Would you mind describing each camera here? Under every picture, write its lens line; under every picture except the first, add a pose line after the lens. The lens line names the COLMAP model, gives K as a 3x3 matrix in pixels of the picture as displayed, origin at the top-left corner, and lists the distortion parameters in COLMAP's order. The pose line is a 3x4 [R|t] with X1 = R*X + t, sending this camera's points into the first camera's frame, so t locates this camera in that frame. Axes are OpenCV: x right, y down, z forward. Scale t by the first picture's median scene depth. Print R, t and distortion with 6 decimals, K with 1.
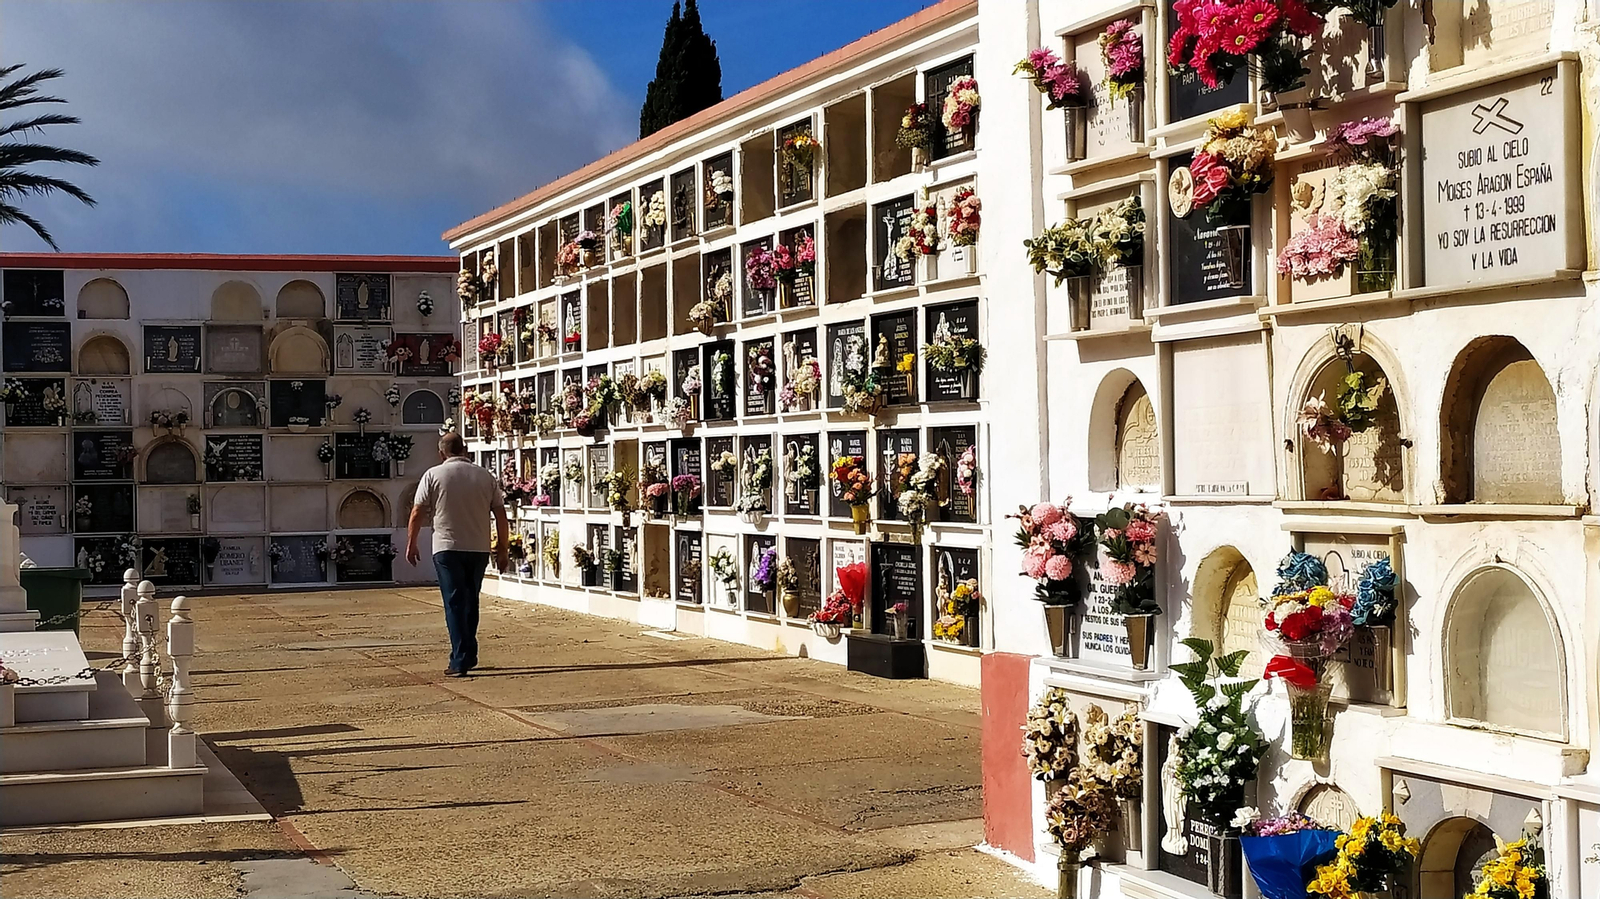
lens RADIAL K [[2303.0, 0, 800.0], [0, 2303.0, 449.5], [0, 0, 1]] dist [0.021280, 0.098833]
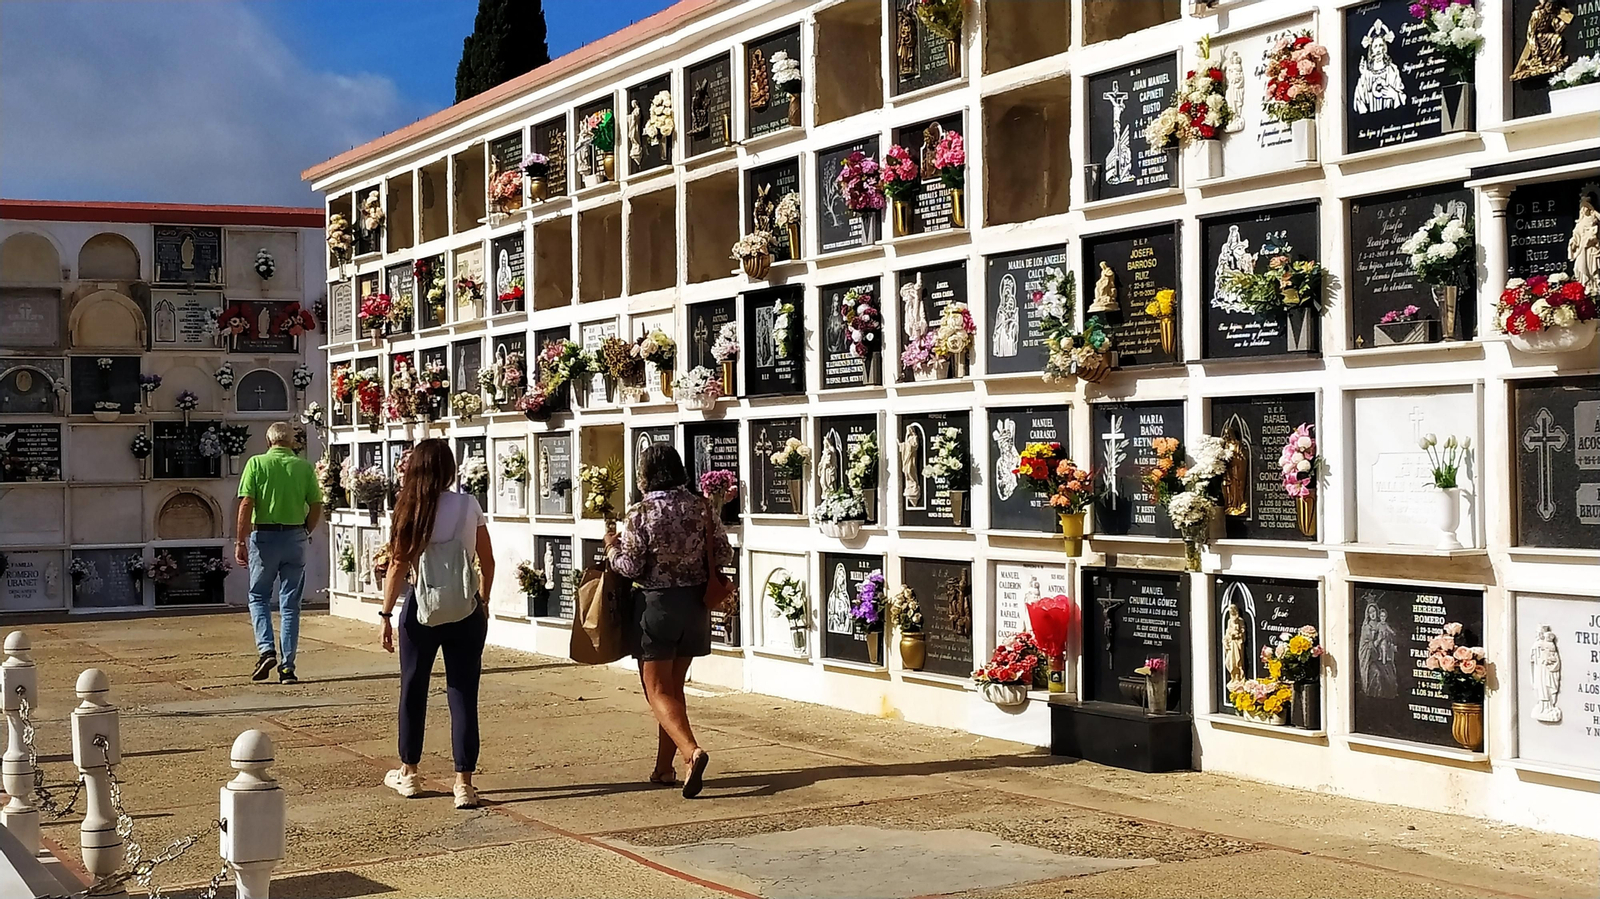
lens RADIAL K [[2303.0, 0, 800.0], [0, 2303.0, 449.5], [0, 0, 1]] dist [0.021280, 0.098833]
pose [[0.993787, -0.000594, 0.111300, -0.107673], [0.000569, 1.000000, 0.000249, 0.004087], [-0.111300, -0.000184, 0.993787, 0.272144]]
